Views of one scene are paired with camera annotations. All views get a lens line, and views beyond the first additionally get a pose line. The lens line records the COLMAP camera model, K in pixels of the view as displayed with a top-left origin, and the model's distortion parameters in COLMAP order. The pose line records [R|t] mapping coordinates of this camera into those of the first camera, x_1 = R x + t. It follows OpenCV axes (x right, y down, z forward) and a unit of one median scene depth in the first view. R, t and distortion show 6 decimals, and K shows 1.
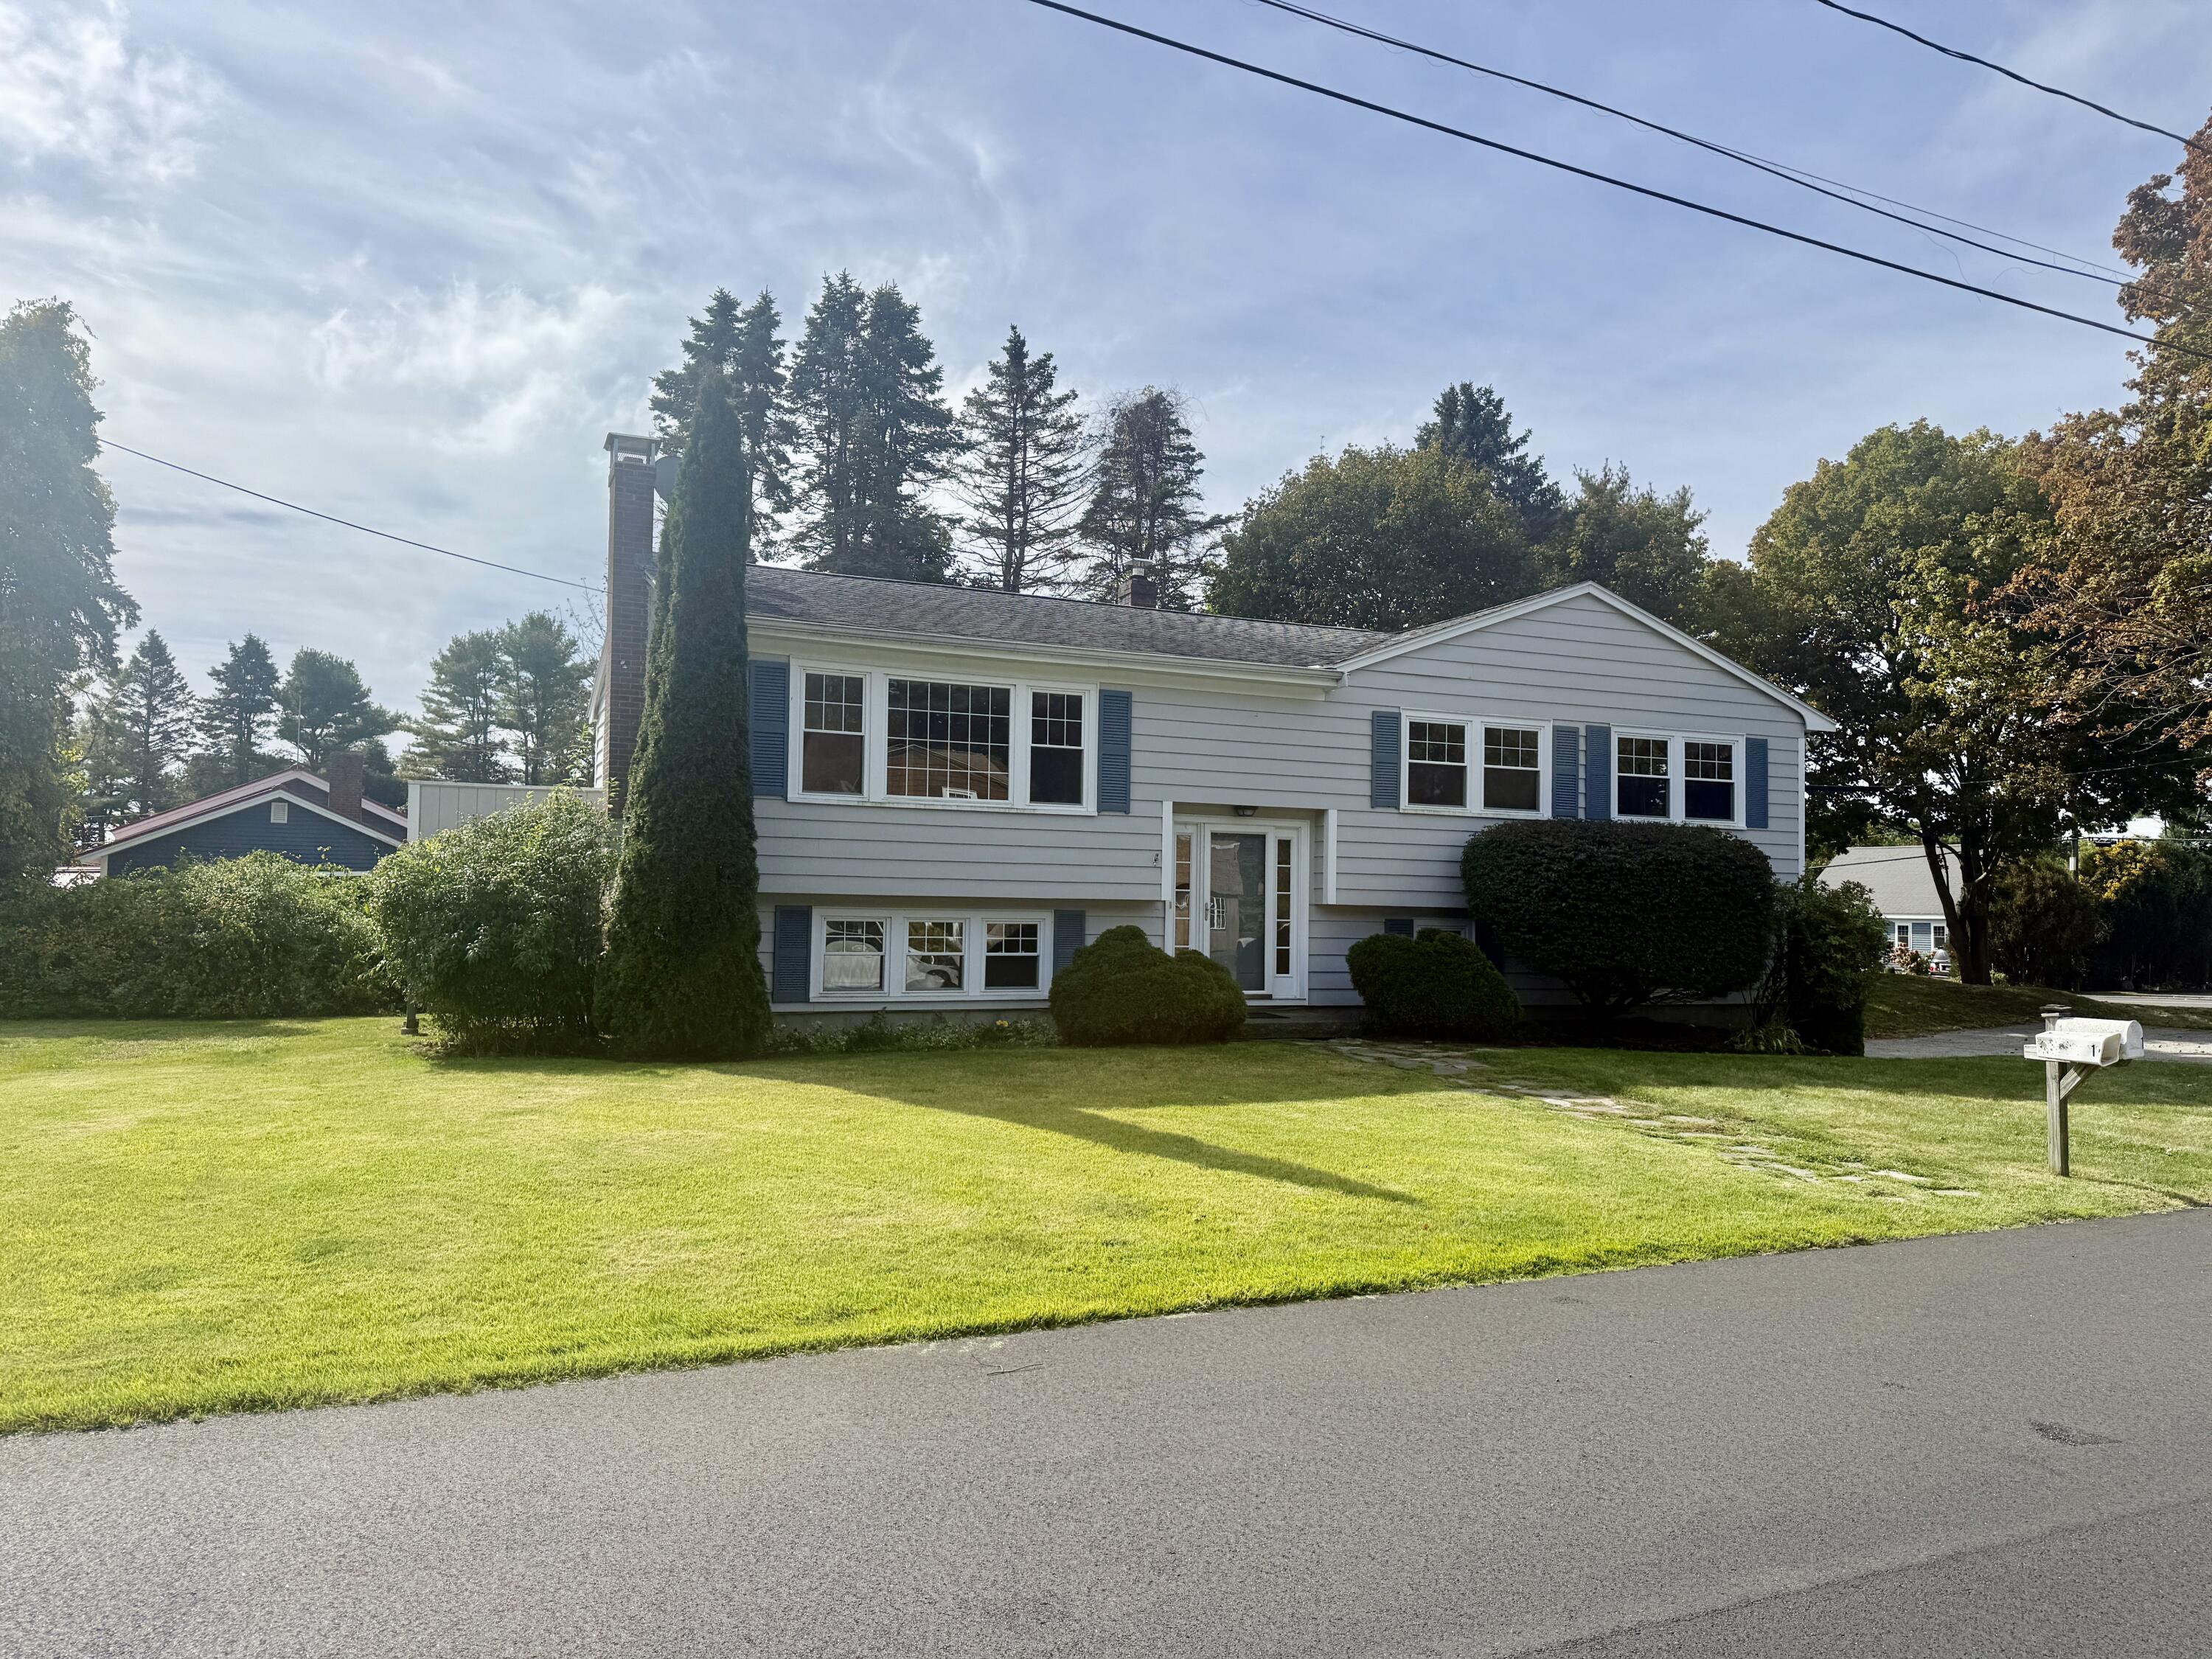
lens RADIAL K [[1562.9, 0, 1095.6], [0, 1562.9, 825.5], [0, 0, 1]] dist [0.069501, -0.082079]
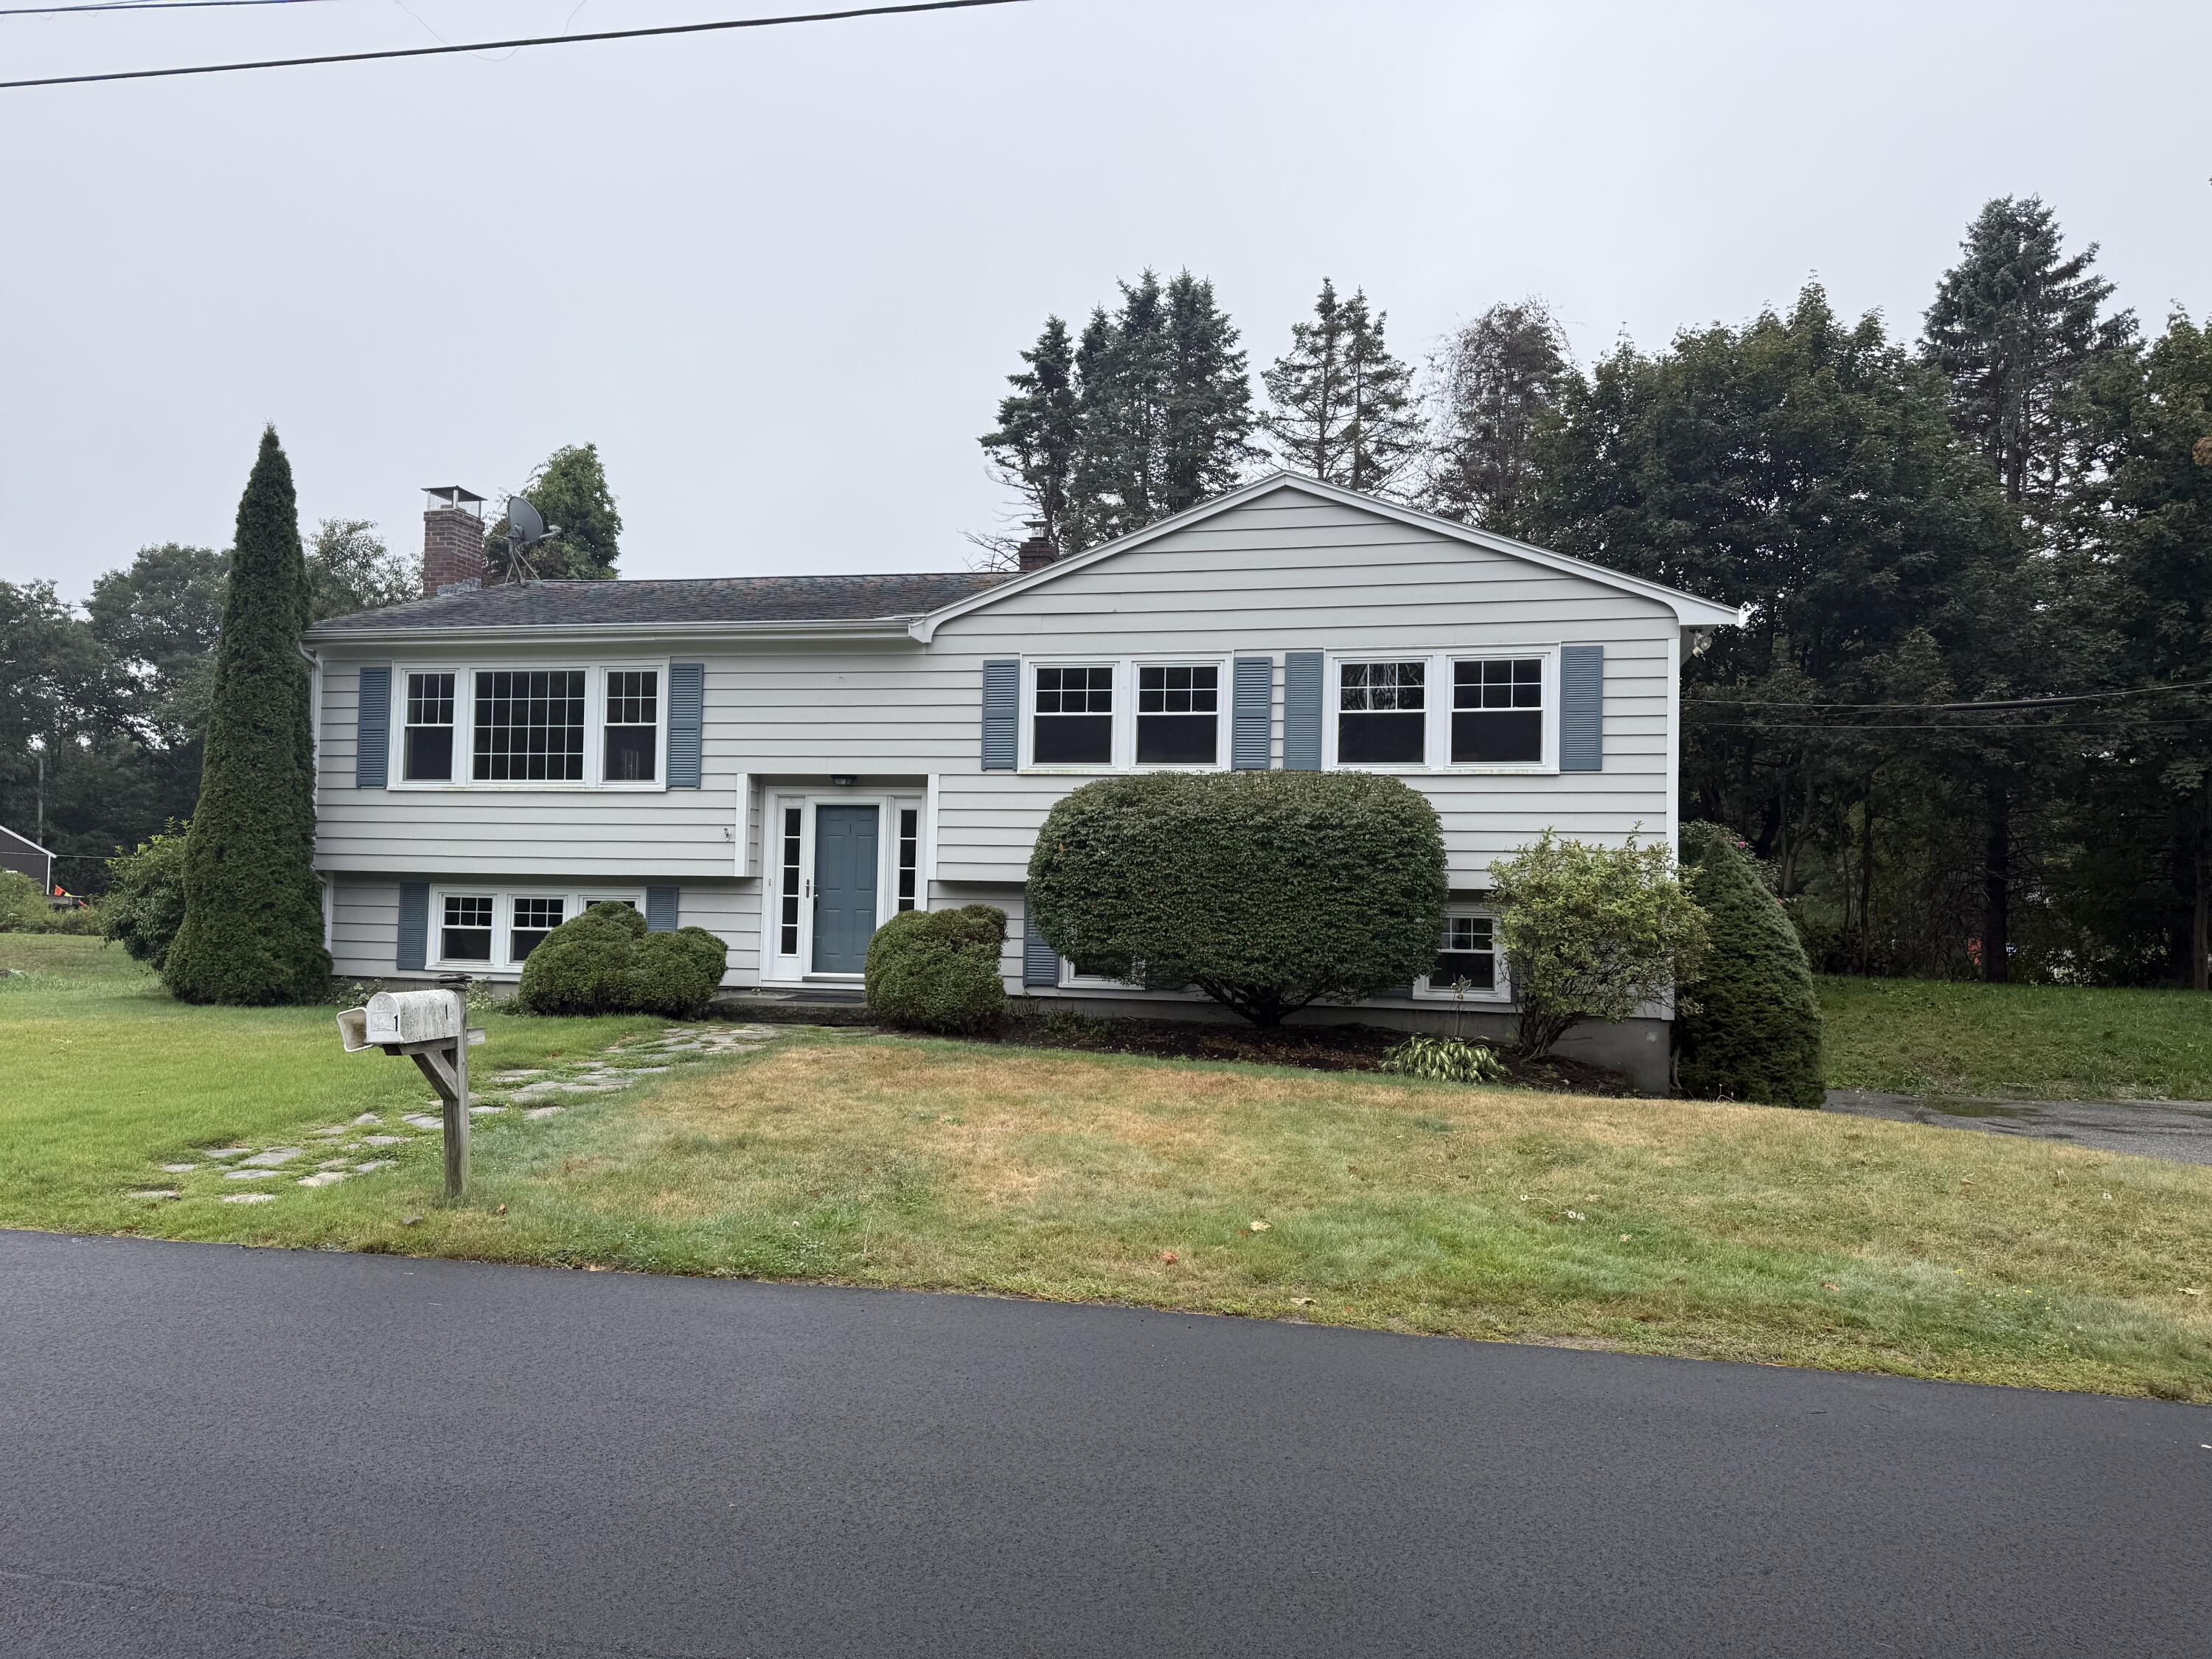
lens RADIAL K [[1562.9, 0, 1116.1], [0, 1562.9, 814.7], [0, 0, 1]] dist [0.069501, -0.082079]
pose [[0.810681, -0.035767, -0.584395, 0.712461], [0.027854, 0.999358, -0.022524, 0.034044], [0.584825, 0.001982, 0.811157, 0.312098]]
